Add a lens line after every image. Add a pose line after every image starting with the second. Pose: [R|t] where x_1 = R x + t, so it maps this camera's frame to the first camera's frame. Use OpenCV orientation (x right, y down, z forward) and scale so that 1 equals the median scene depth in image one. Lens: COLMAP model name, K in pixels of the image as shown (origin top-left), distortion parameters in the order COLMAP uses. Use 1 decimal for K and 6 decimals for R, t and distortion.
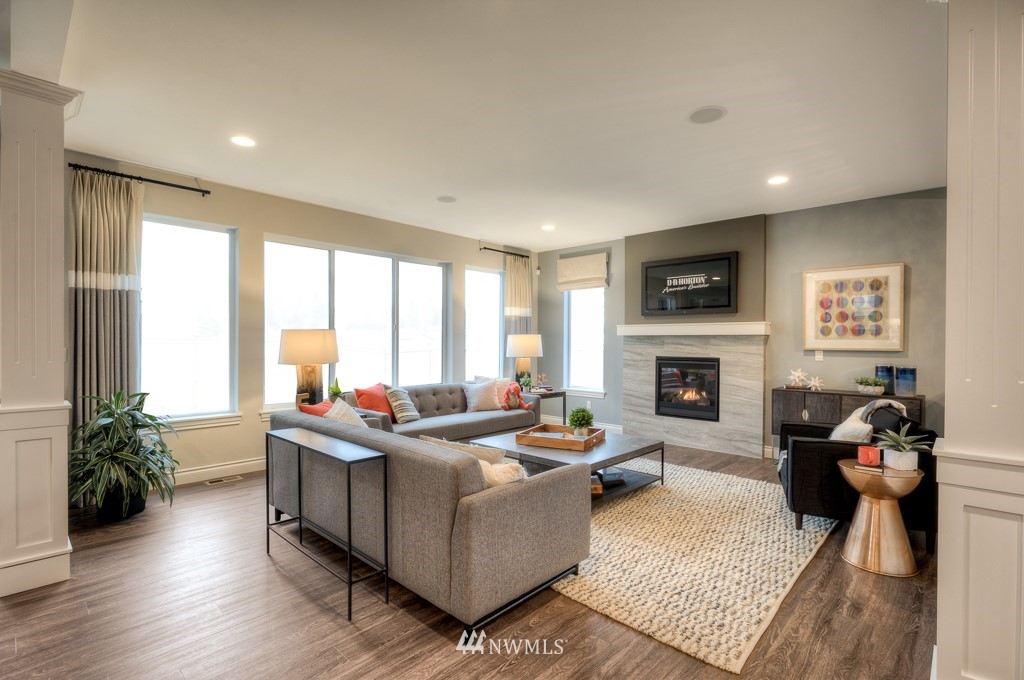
lens RADIAL K [[477.7, 0, 516.8], [0, 477.7, 344.9], [0, 0, 1]] dist [-0.001631, -0.000095]
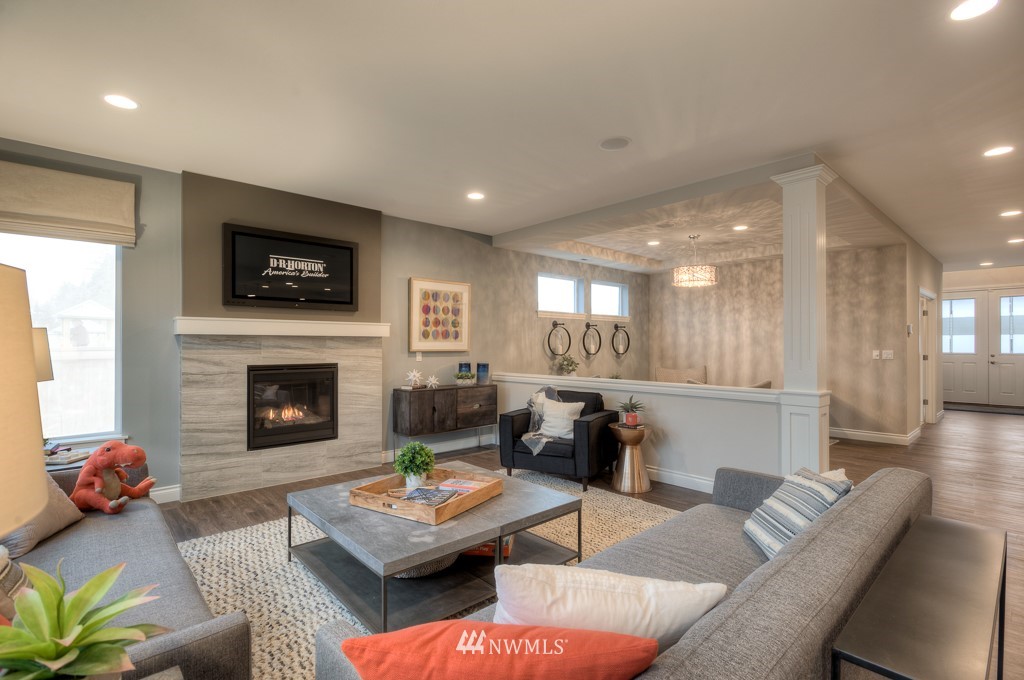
lens RADIAL K [[477.7, 0, 516.8], [0, 477.7, 344.9], [0, 0, 1]] dist [-0.001631, -0.000095]
pose [[0.077068, -0.004592, 0.997015, -0.392794], [0.007665, 0.999963, 0.004013, -0.006149], [-0.996996, 0.007333, 0.077101, 0.606729]]
